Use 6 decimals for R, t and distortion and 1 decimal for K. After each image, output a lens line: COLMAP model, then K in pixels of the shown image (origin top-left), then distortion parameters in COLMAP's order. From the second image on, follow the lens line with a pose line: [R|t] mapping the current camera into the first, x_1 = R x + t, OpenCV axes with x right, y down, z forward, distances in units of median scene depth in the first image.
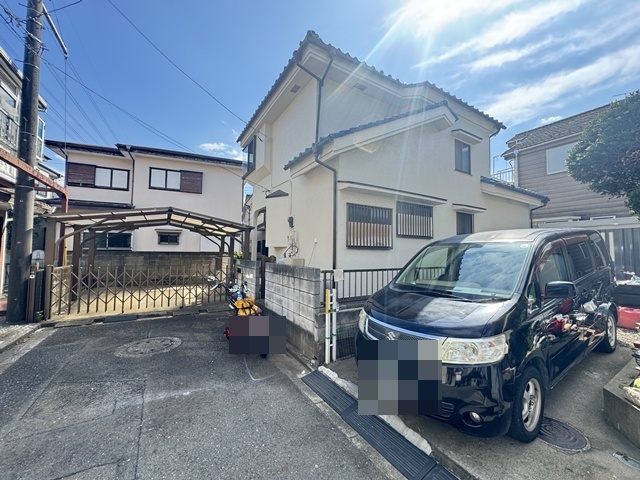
lens RADIAL K [[256.3, 0, 320.2], [0, 256.3, 241.7], [0, 0, 1]] dist [-0.003292, 0.000458]
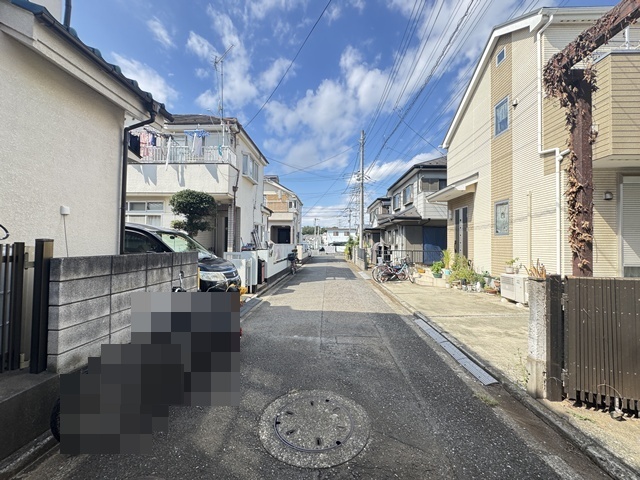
lens RADIAL K [[256.3, 0, 318.2], [0, 256.3, 240.7], [0, 0, 1]] dist [-0.003292, 0.000458]
pose [[-0.830412, -0.009298, 0.557072, -0.662479], [-0.039458, 0.998332, -0.042156, 0.051648], [-0.555751, -0.056987, -0.829393, 1.002723]]
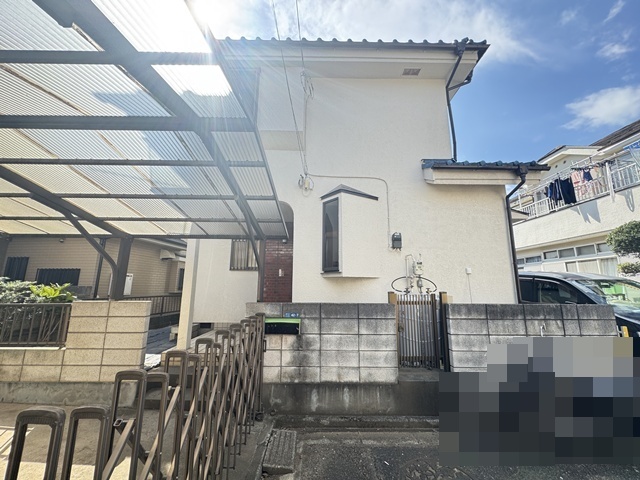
lens RADIAL K [[256.3, 0, 320.9], [0, 256.3, 241.3], [0, 0, 1]] dist [-0.003292, 0.000458]
pose [[0.514483, 0.146773, 0.844846, -0.812978], [-0.035445, 0.988040, -0.150065, 0.033680], [-0.856768, 0.047261, 0.513532, 0.857824]]
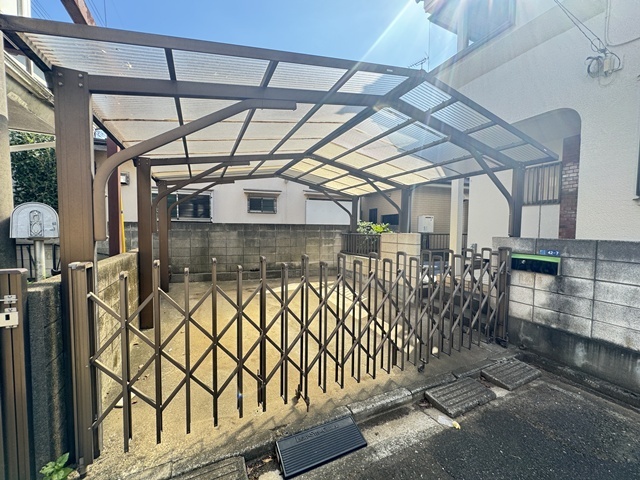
lens RADIAL K [[256.3, 0, 320.8], [0, 256.3, 240.6], [0, 0, 1]] dist [-0.003292, 0.000458]
pose [[0.994527, 0.003038, -0.104436, -0.721915], [0.006240, 0.996065, 0.088403, 0.044512], [0.104294, -0.088571, 0.990595, 0.704496]]
